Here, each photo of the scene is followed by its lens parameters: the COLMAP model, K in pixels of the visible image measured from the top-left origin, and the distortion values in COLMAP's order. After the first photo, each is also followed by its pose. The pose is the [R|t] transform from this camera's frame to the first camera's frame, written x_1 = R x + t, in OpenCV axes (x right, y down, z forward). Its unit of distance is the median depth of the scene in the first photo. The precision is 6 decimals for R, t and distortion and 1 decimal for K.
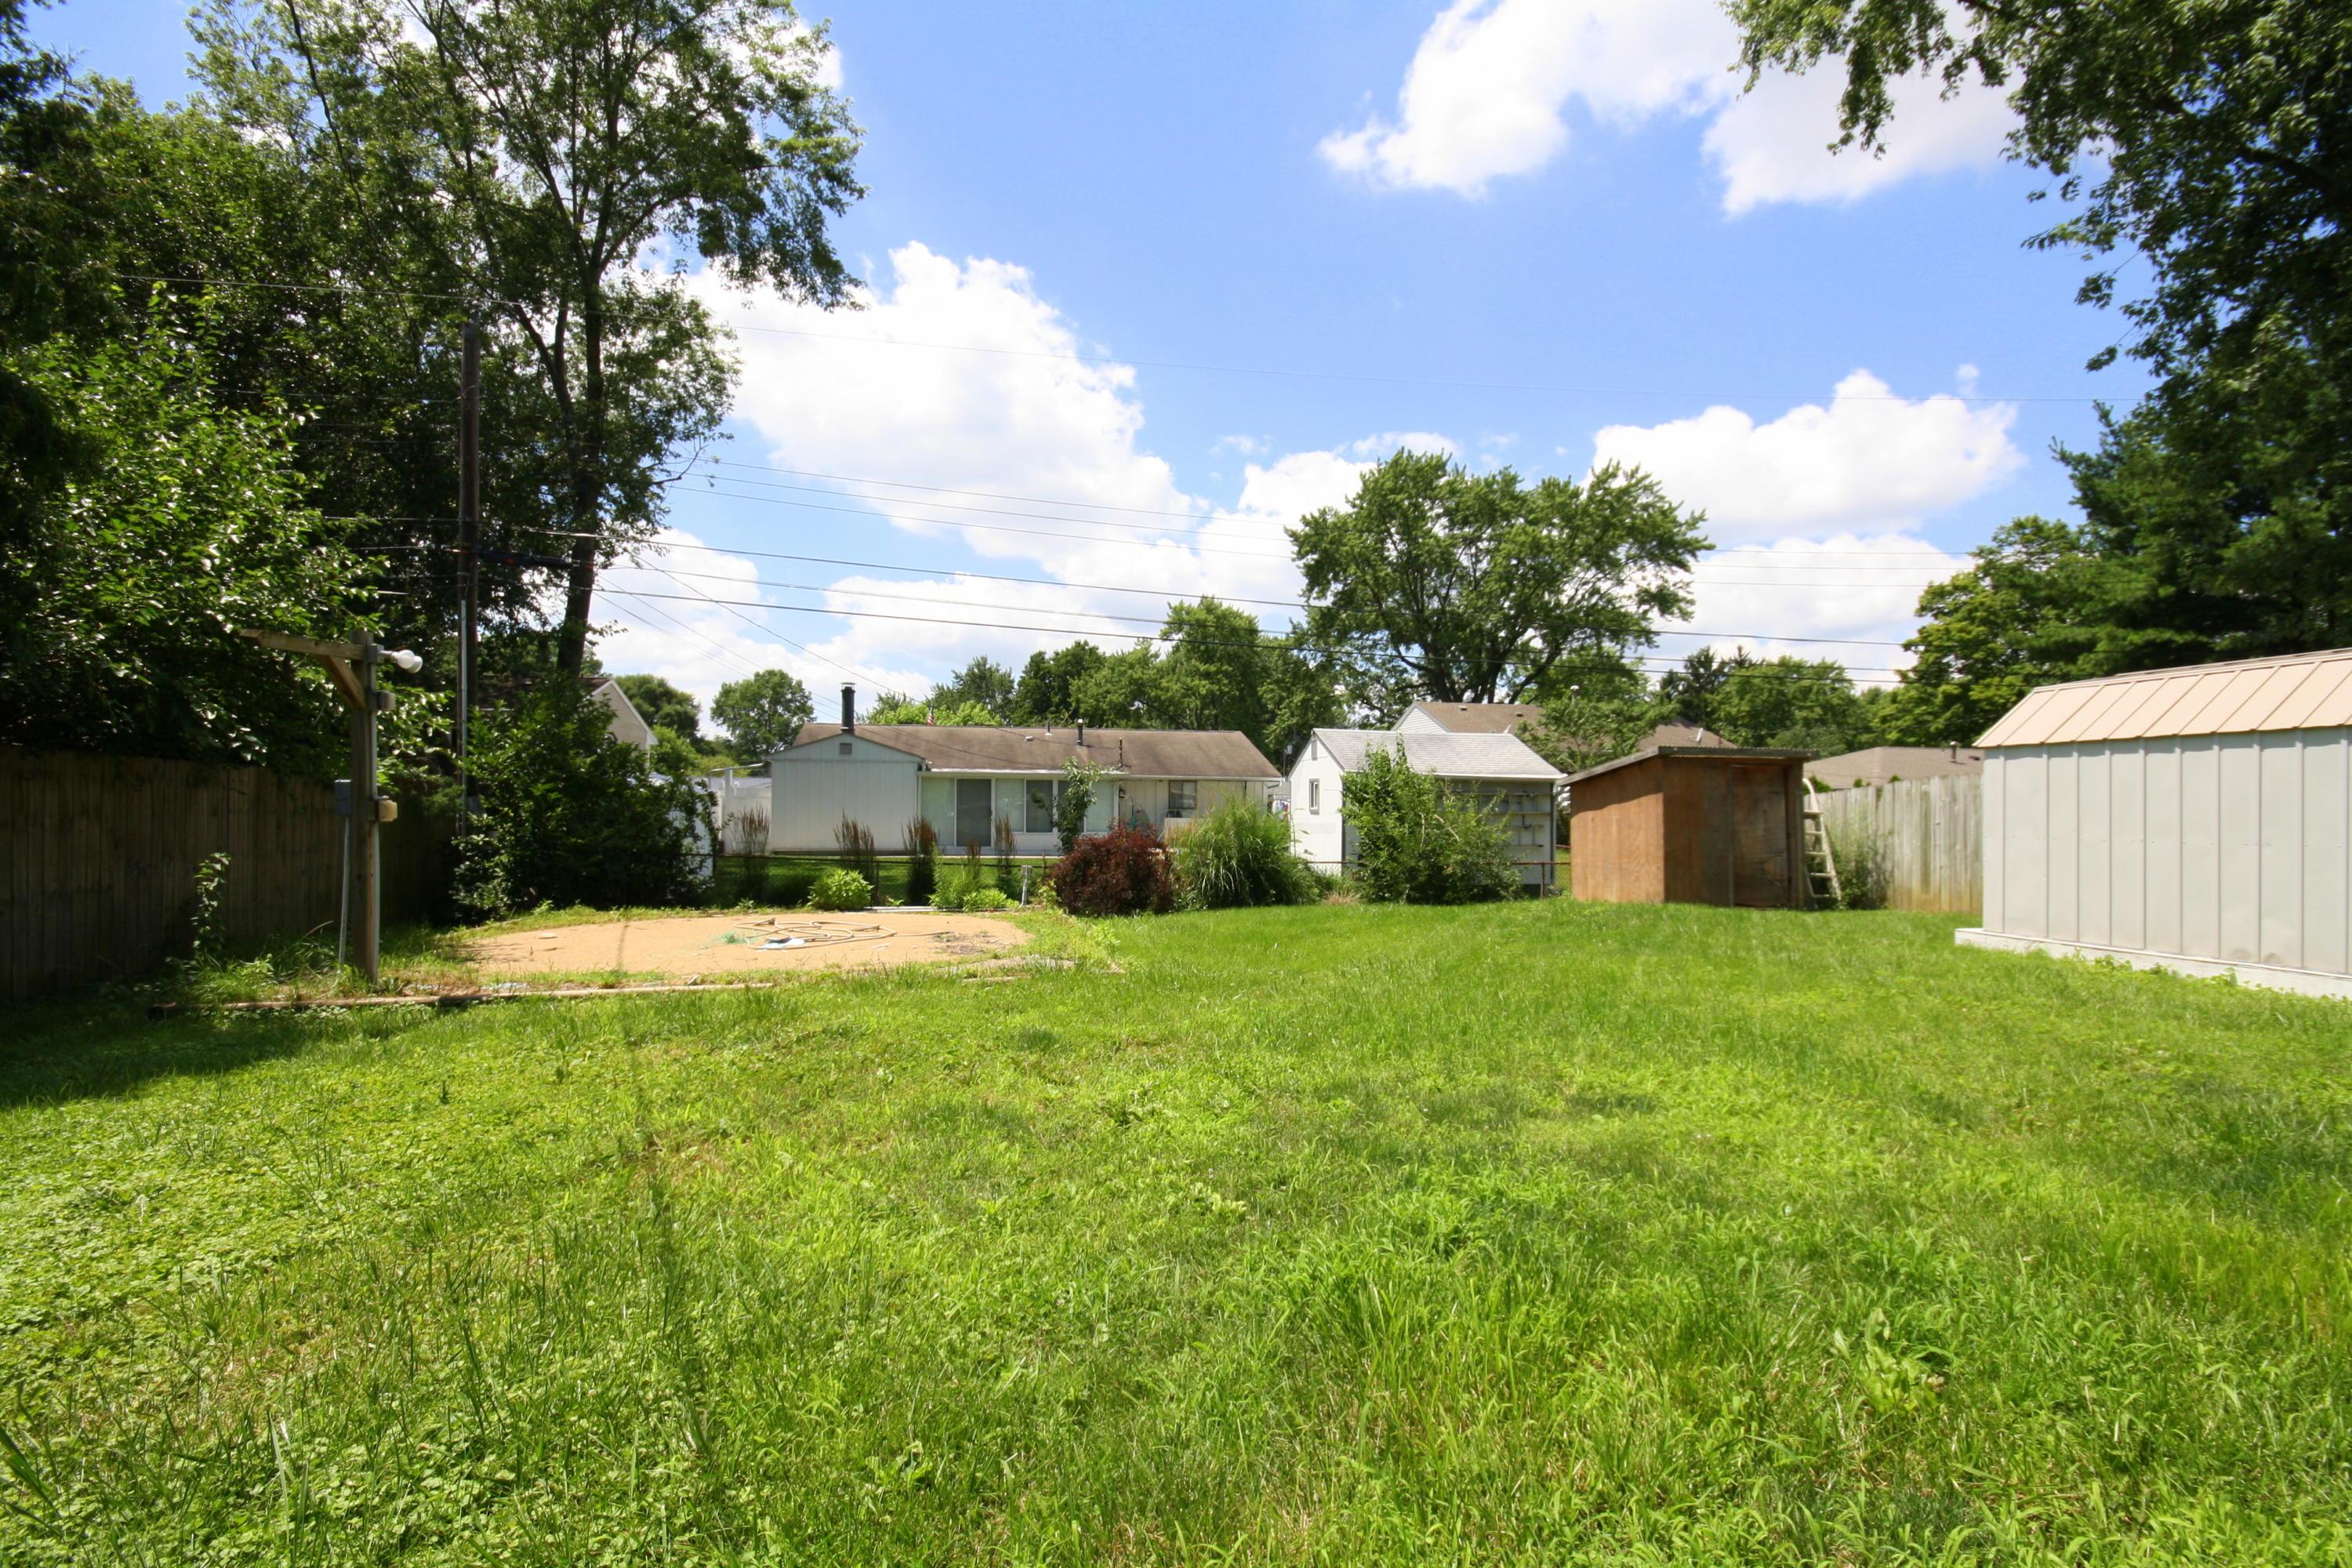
lens RADIAL K [[1100.1, 0, 1169.6], [0, 1100.1, 791.7], [0, 0, 1]] dist [0.002816, -0.000246]
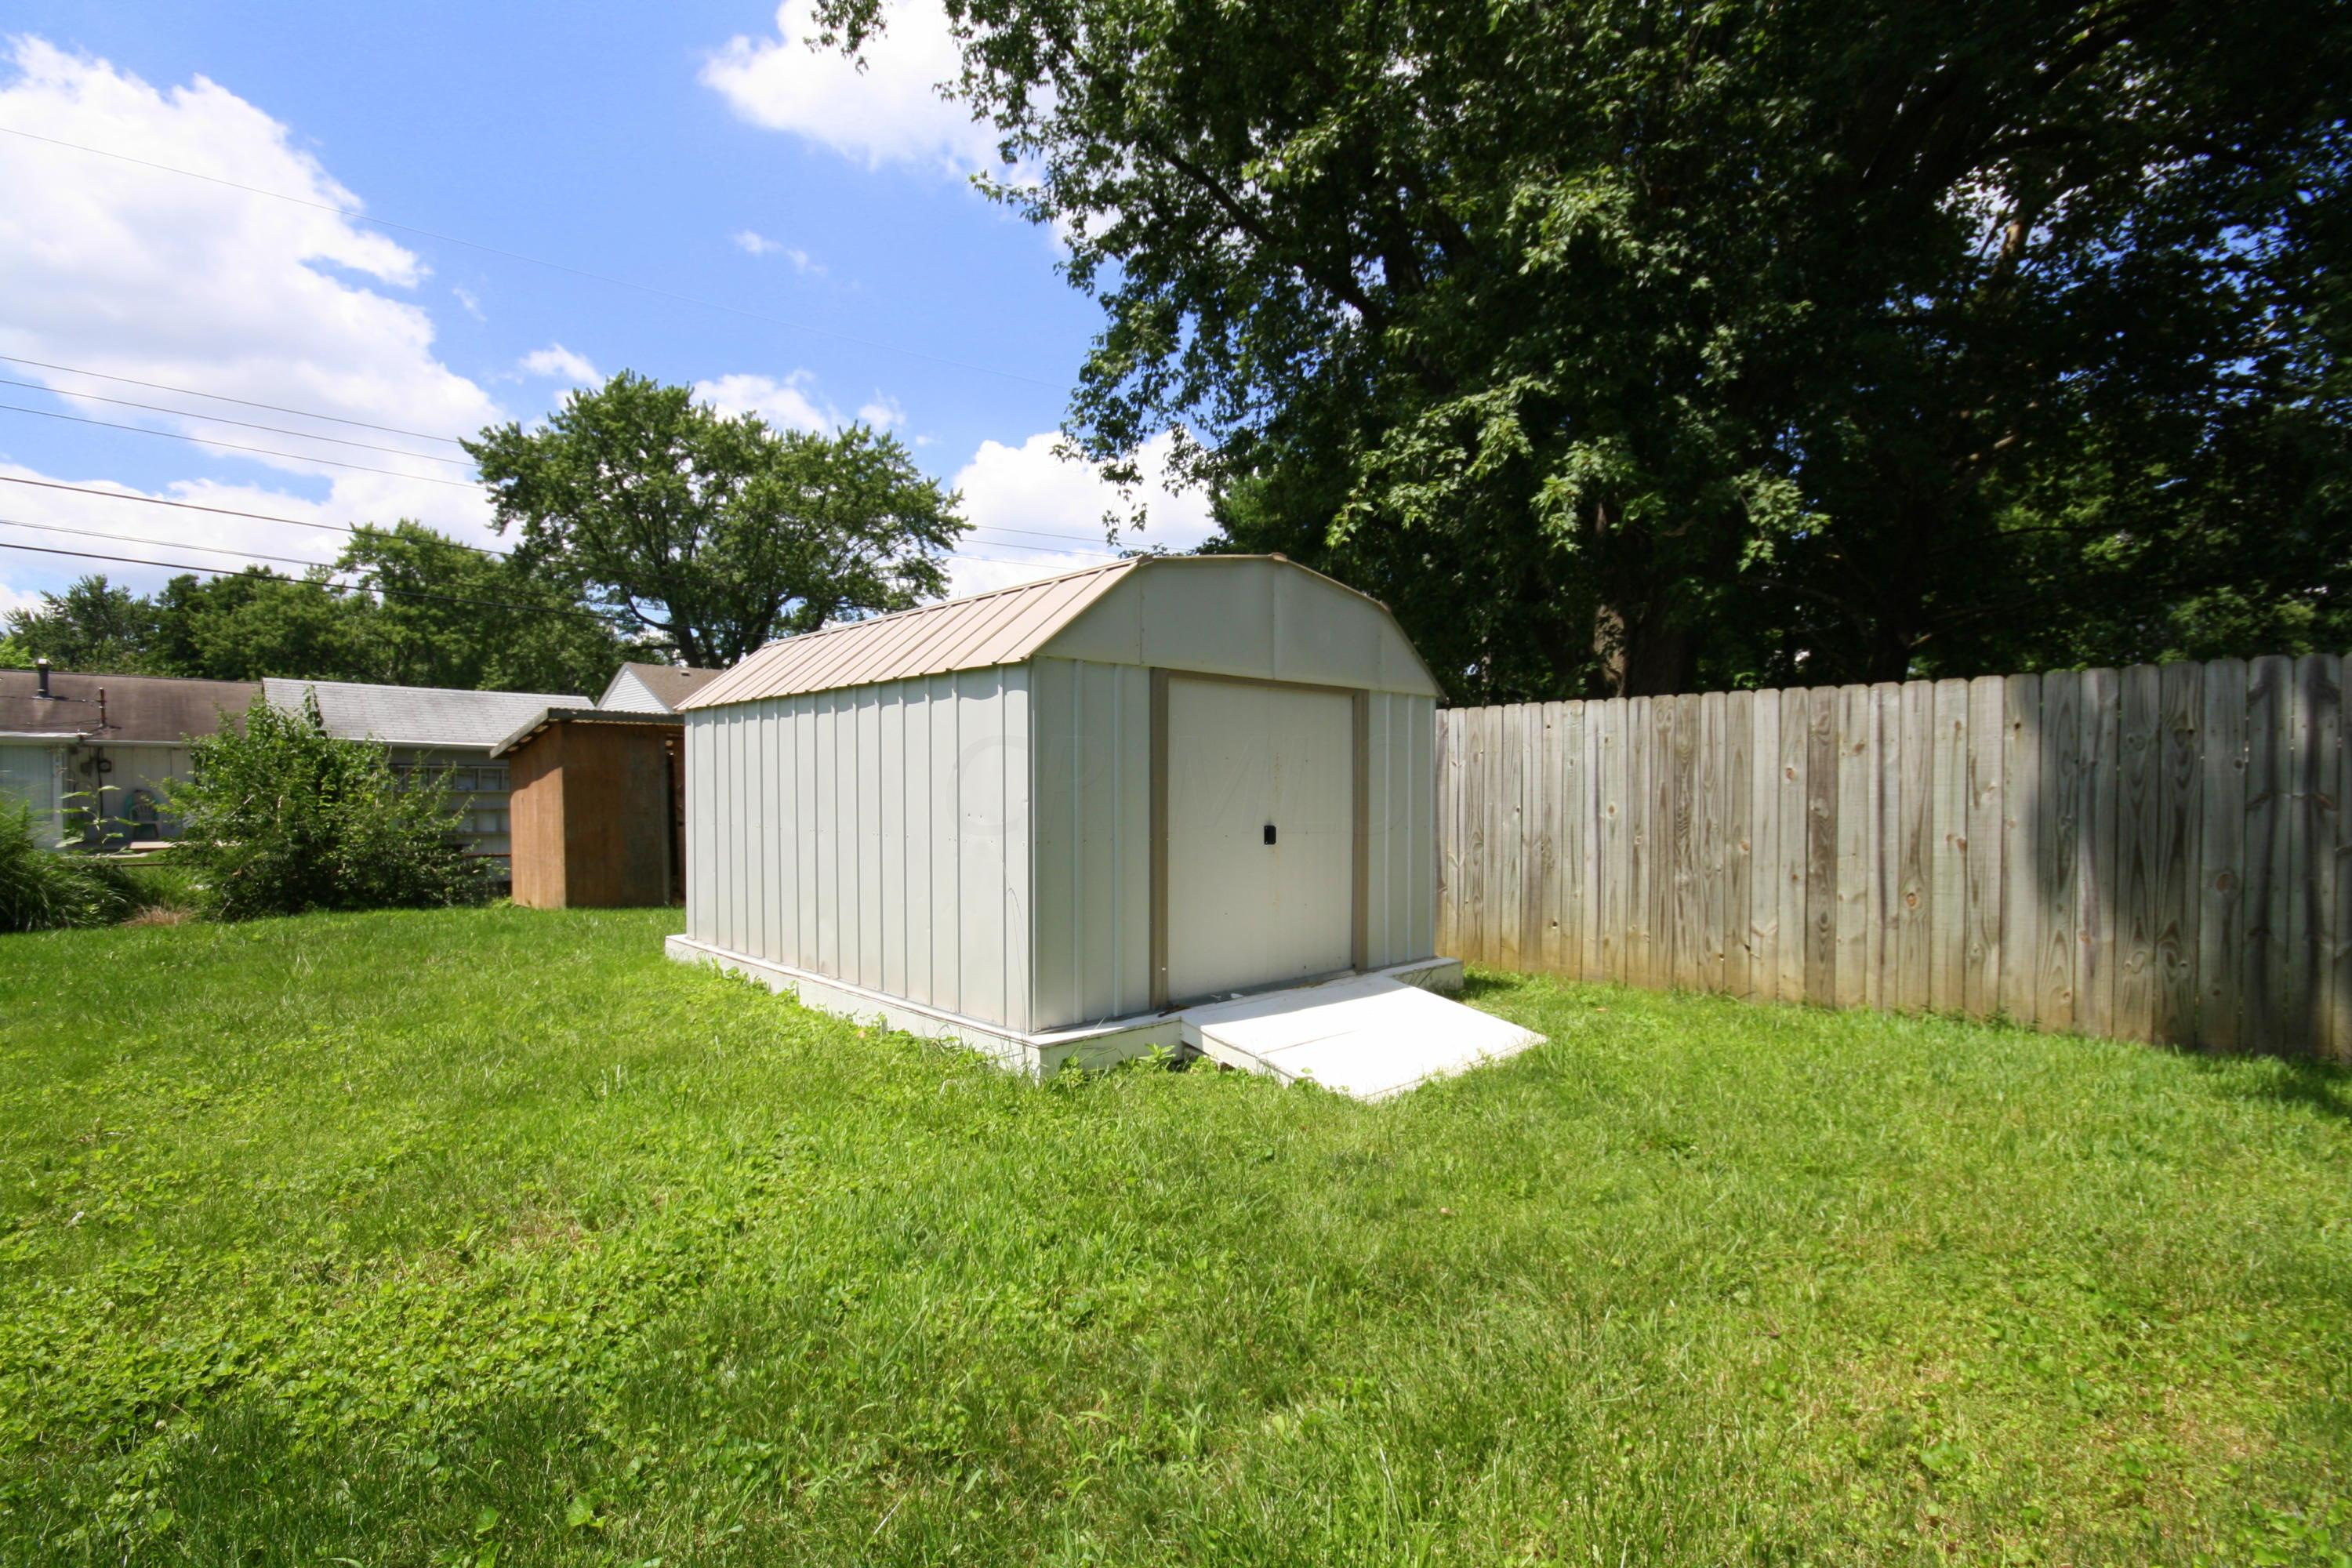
lens RADIAL K [[1100.1, 0, 1191.2], [0, 1100.1, 789.0], [0, 0, 1]] dist [0.002816, -0.000246]
pose [[0.851513, -0.004890, 0.524311, 0.129042], [-0.005181, 0.999829, 0.017740, 0.000294], [-0.524308, -0.017822, 0.851342, 0.022886]]
